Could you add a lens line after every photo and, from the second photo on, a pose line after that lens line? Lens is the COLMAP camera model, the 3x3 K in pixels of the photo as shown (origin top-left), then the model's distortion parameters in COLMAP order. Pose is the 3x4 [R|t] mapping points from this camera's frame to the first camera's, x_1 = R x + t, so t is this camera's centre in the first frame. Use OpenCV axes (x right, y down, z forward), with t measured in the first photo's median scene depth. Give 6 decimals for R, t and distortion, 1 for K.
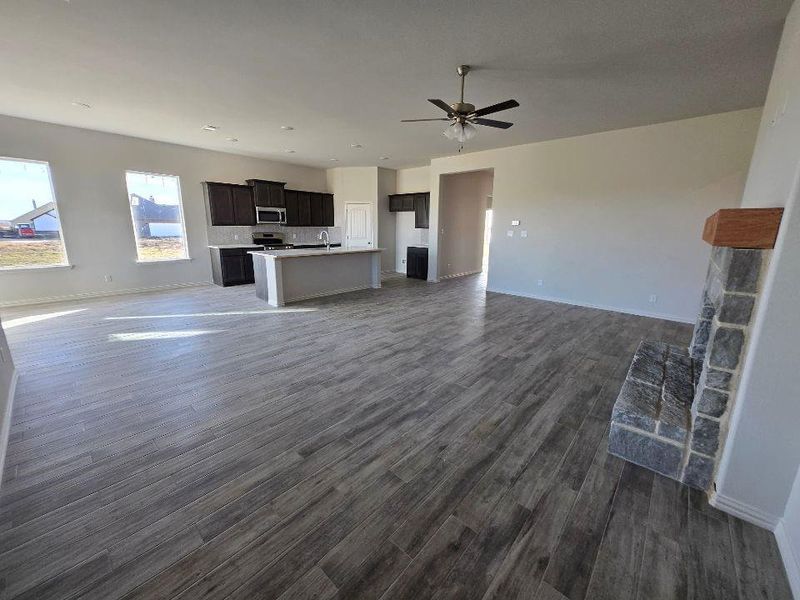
lens RADIAL K [[315.7, 0, 398.1], [0, 315.7, 288.2], [0, 0, 1]] dist [0.000305, 0.000007]
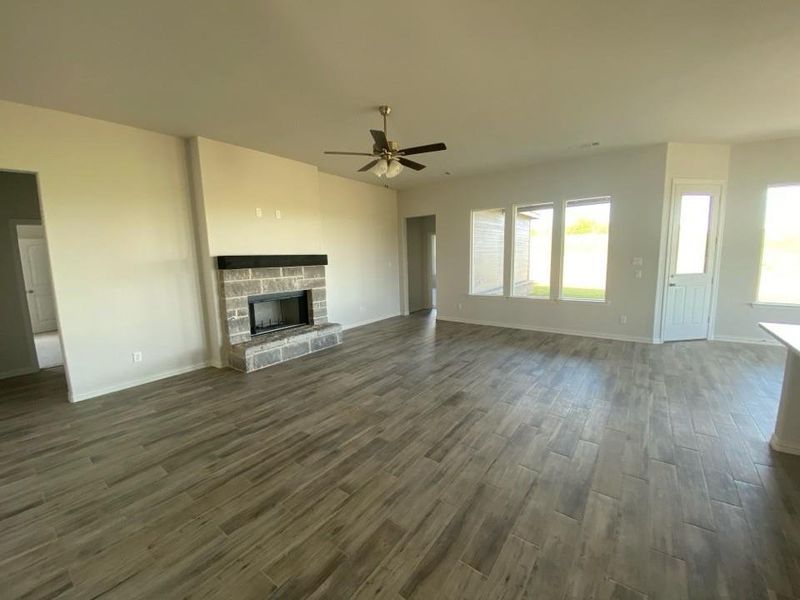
lens RADIAL K [[322.5, 0, 400.0], [0, 322.5, 300.0], [0, 0, 1]] dist [0.029036, -0.024861]
pose [[-0.994852, 0.022499, -0.098804, 0.120723], [-0.010601, 0.946580, 0.322295, -0.192097], [0.100778, 0.321683, -0.941469, 0.952767]]
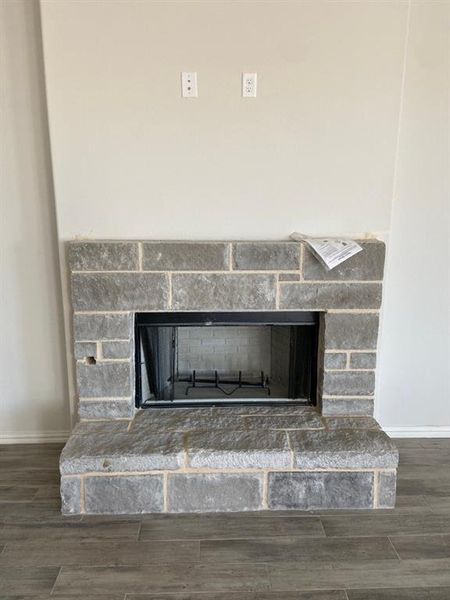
lens RADIAL K [[451.0, 0, 225.3], [0, 451.0, 295.6], [0, 0, 1]] dist [0.127449, -0.158536]
pose [[-0.703392, -0.157407, 0.693154, 0.066052], [0.124937, 0.932611, 0.338568, -0.115317], [-0.699736, 0.324746, -0.636325, 0.508474]]
